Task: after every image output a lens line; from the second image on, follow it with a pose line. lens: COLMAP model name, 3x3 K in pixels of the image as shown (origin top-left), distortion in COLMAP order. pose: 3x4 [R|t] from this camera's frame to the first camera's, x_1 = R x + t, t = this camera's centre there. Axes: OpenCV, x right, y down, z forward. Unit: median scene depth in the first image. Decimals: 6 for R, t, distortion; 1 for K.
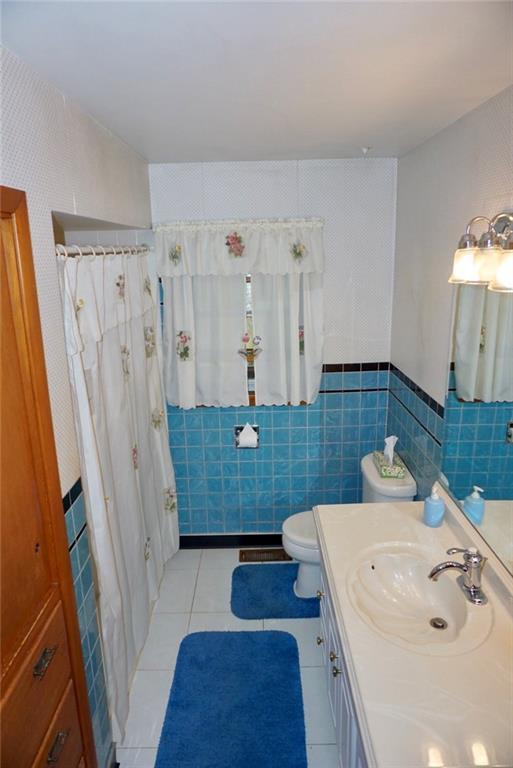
lens RADIAL K [[512.6, 0, 257.5], [0, 512.6, 385.4], [0, 0, 1]] dist [-0.050276, 0.040213]
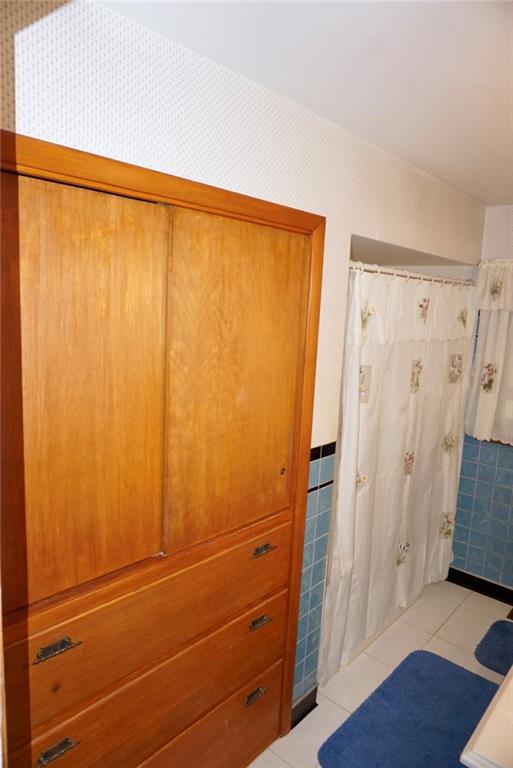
lens RADIAL K [[512.6, 0, 256.4], [0, 512.6, 383.7], [0, 0, 1]] dist [-0.050276, 0.040213]
pose [[0.743316, 0.158496, -0.649893, 0.173604], [-0.229581, 0.972961, -0.025298, 0.067153], [0.628311, 0.168008, 0.759604, -0.060190]]
